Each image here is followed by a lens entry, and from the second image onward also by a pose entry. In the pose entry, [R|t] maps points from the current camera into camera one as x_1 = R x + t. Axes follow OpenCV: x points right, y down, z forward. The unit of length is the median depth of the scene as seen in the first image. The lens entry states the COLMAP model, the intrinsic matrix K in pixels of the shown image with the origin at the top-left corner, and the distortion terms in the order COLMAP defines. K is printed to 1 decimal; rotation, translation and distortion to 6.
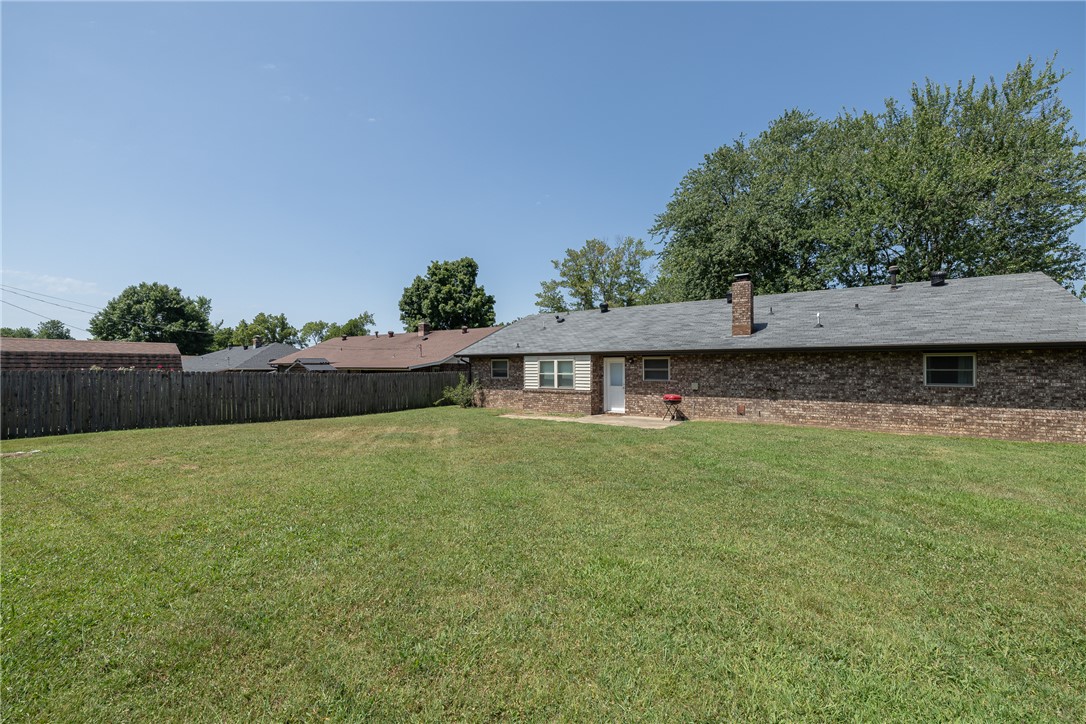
lens RADIAL K [[455.0, 0, 541.7], [0, 455.0, 360.9], [0, 0, 1]] dist [0.002277, 0.000403]
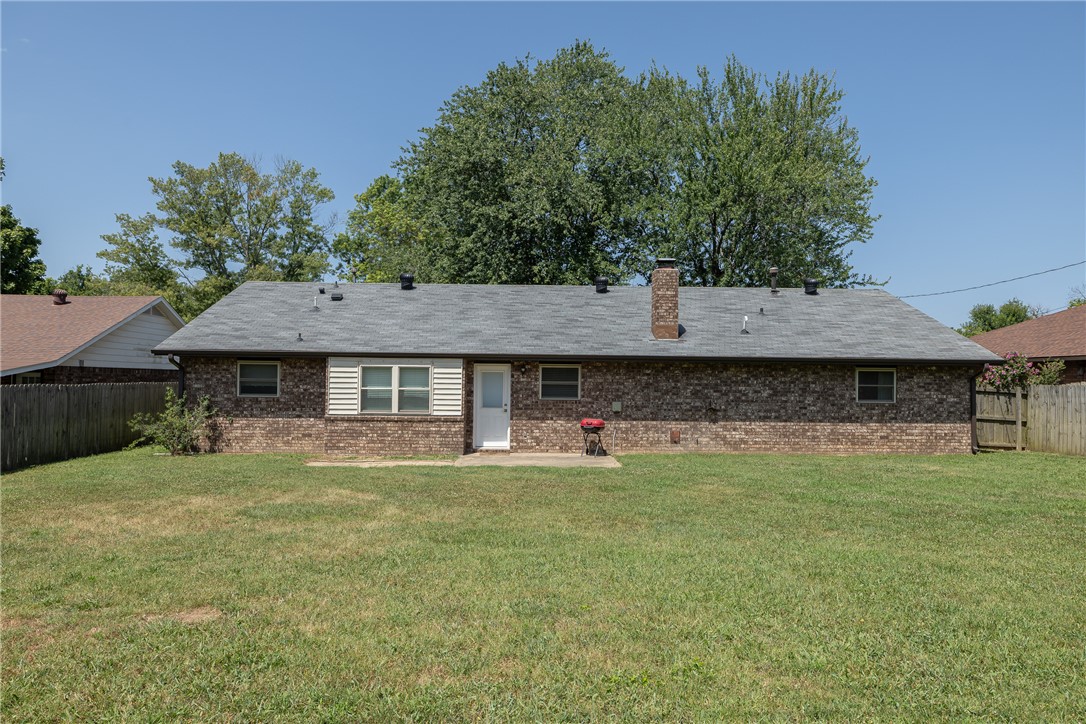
lens RADIAL K [[726.7, 0, 540.9], [0, 726.7, 361.3], [0, 0, 1]] dist [-0.007155, 0.000376]
pose [[0.801404, 0.024934, 0.597604, -0.417380], [-0.018942, 0.999688, -0.016307, 0.004937], [-0.597824, 0.001749, 0.801626, 0.139620]]
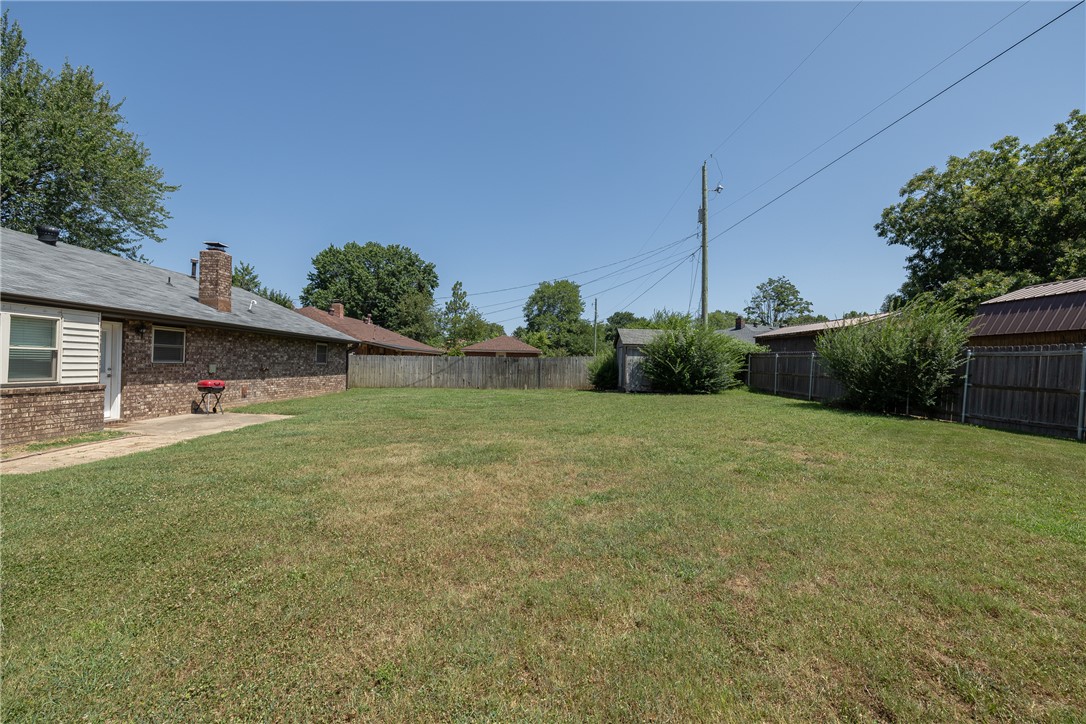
lens RADIAL K [[455.0, 0, 542.6], [0, 455.0, 361.7], [0, 0, 1]] dist [0.002277, 0.000403]
pose [[-0.583110, -0.004289, 0.812382, -0.616245], [-0.029992, 0.999418, -0.016251, 0.036238], [-0.811839, -0.033841, -0.582900, 0.926342]]
